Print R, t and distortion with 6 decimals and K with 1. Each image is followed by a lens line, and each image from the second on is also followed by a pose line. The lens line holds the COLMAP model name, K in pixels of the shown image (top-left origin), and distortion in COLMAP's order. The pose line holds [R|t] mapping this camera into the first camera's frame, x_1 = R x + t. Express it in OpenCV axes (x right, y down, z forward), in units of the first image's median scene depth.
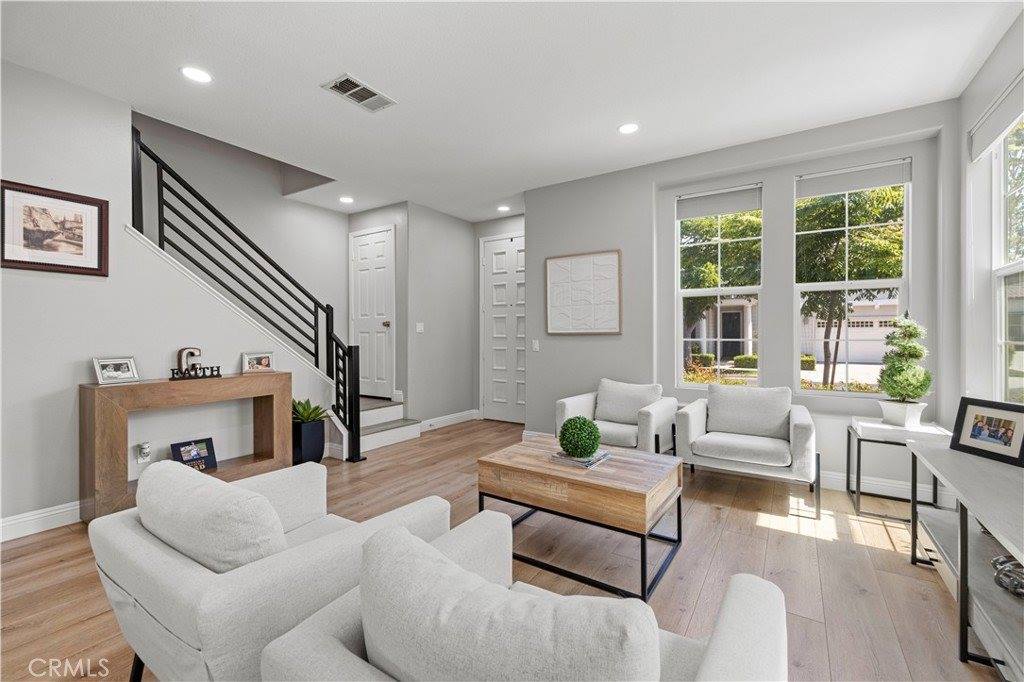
lens RADIAL K [[439.4, 0, 508.8], [0, 439.4, 335.1], [0, 0, 1]] dist [0.000485, 0.001444]
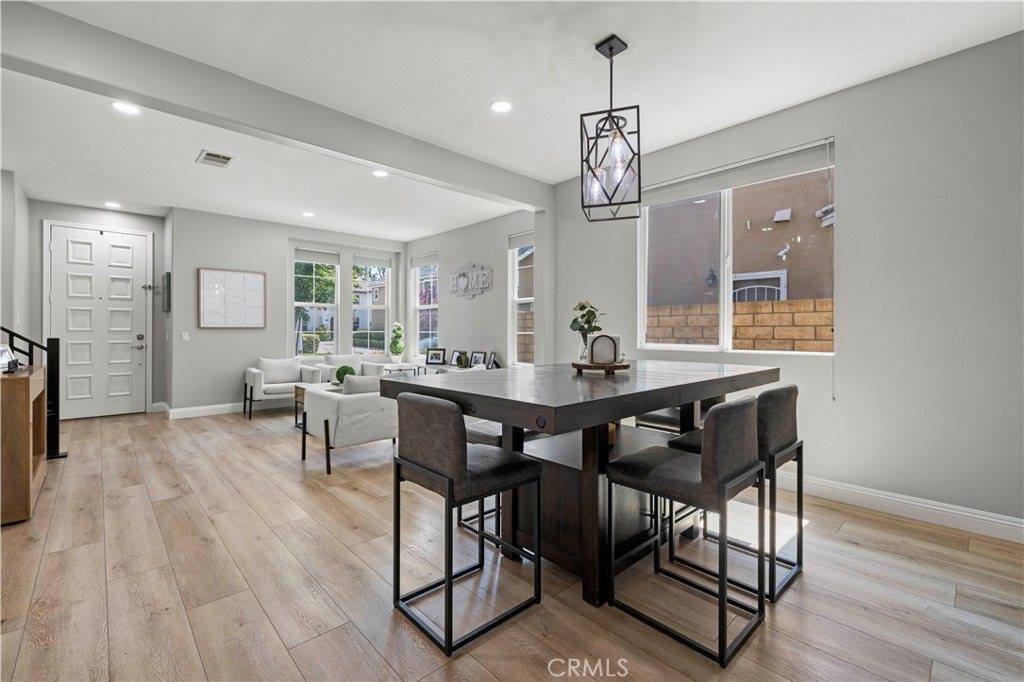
lens RADIAL K [[439.4, 0, 511.3], [0, 439.4, 330.7], [0, 0, 1]] dist [0.000485, 0.001444]
pose [[0.230911, 0.002499, 0.972972, -1.132442], [-0.000335, 0.999997, -0.002489, 0.010628], [-0.972975, 0.000249, 0.230911, -0.201260]]
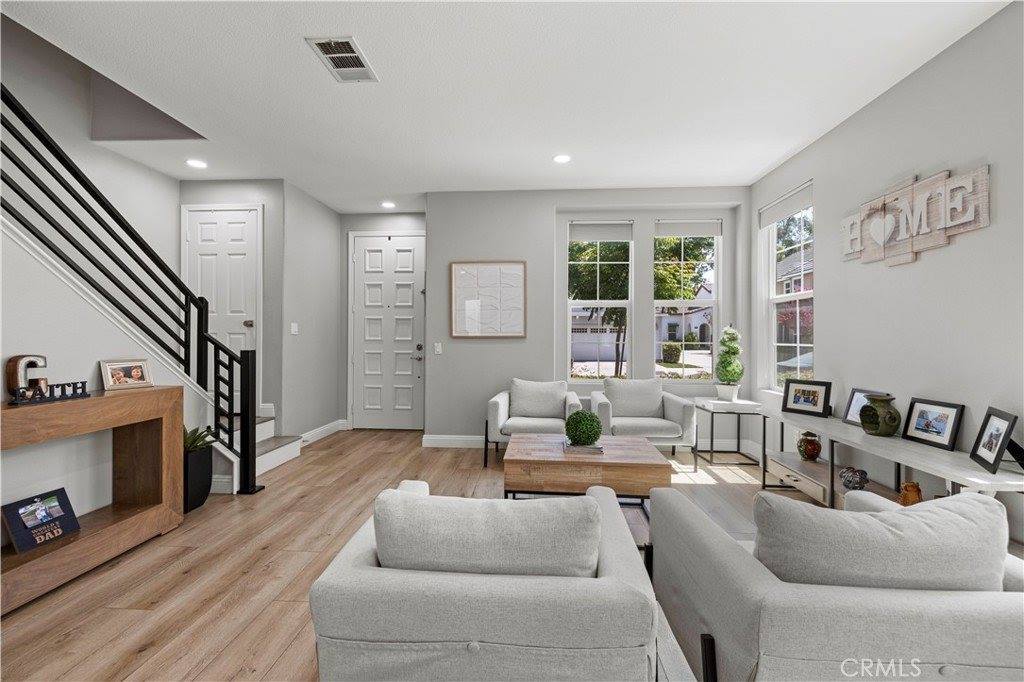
lens RADIAL K [[439.4, 0, 507.0], [0, 439.4, 336.5], [0, 0, 1]] dist [0.000485, 0.001444]
pose [[0.869781, 0.006880, 0.493391, -0.364918], [-0.005068, 0.999975, -0.005008, 0.000846], [-0.493413, 0.001855, 0.869793, 0.064504]]
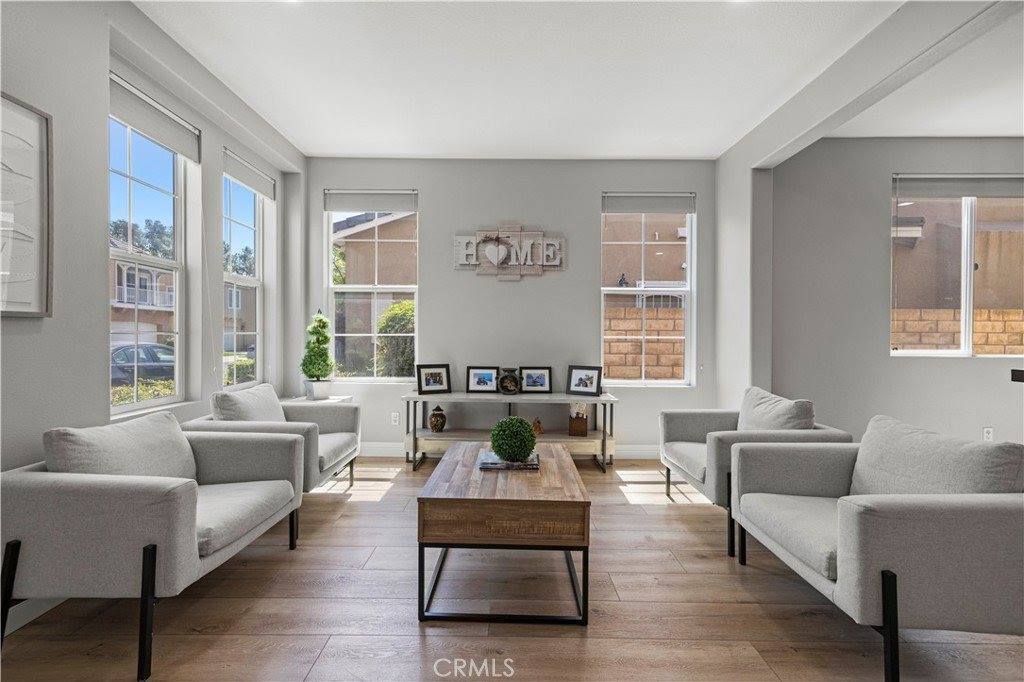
lens RADIAL K [[439.4, 0, 511.6], [0, 439.4, 339.2], [0, 0, 1]] dist [0.000485, 0.001444]
pose [[-0.548342, -0.008603, 0.836210, -0.370040], [-0.005448, 0.999963, 0.006715, 0.013651], [-0.836236, -0.000874, -0.548369, 0.941781]]
